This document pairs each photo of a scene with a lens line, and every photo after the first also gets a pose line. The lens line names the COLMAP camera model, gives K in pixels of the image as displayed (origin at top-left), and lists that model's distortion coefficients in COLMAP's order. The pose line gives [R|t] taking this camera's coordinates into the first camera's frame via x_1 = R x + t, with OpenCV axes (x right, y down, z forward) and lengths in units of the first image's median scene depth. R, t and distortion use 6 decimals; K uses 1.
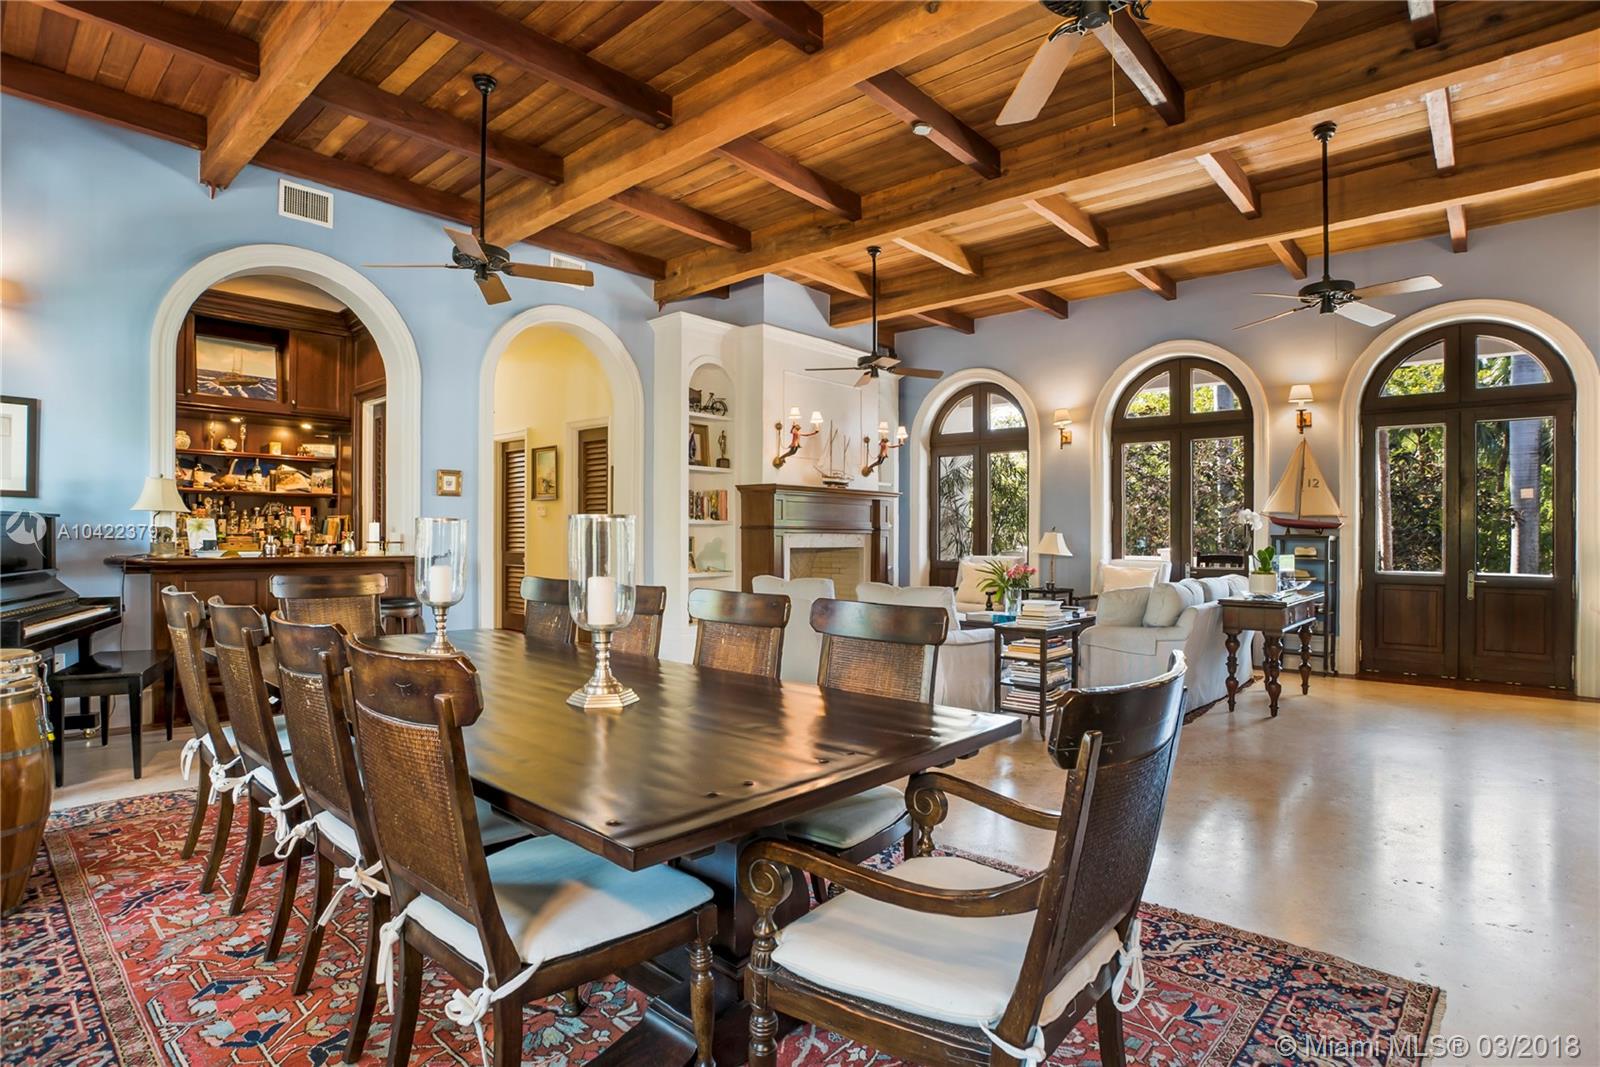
lens RADIAL K [[810.7, 0, 792.1], [0, 810.7, 532.7], [0, 0, 1]] dist [-0.008072, 0.000168]
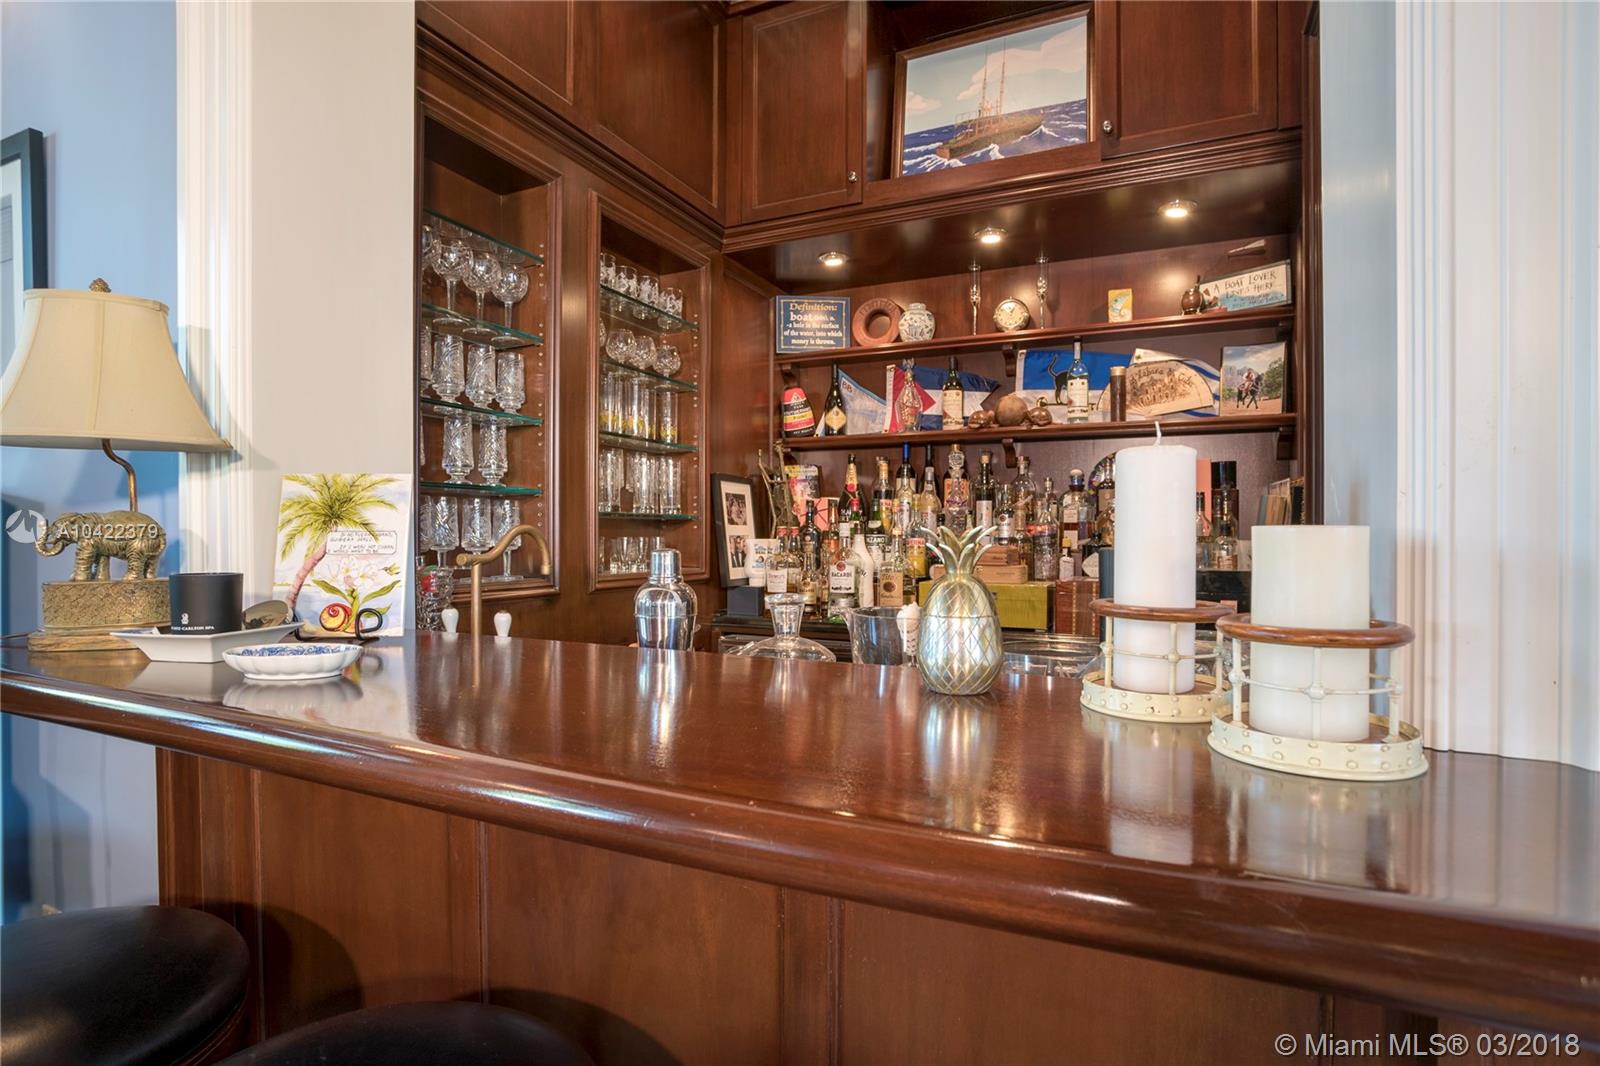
lens RADIAL K [[810.7, 0, 798.8], [0, 810.7, 535.2], [0, 0, 1]] dist [-0.008072, 0.000168]
pose [[0.290777, -0.002201, -0.956788, -0.325511], [-0.000888, 0.999996, -0.002570, 0.002684], [0.956790, 0.001597, 0.290774, 0.752536]]
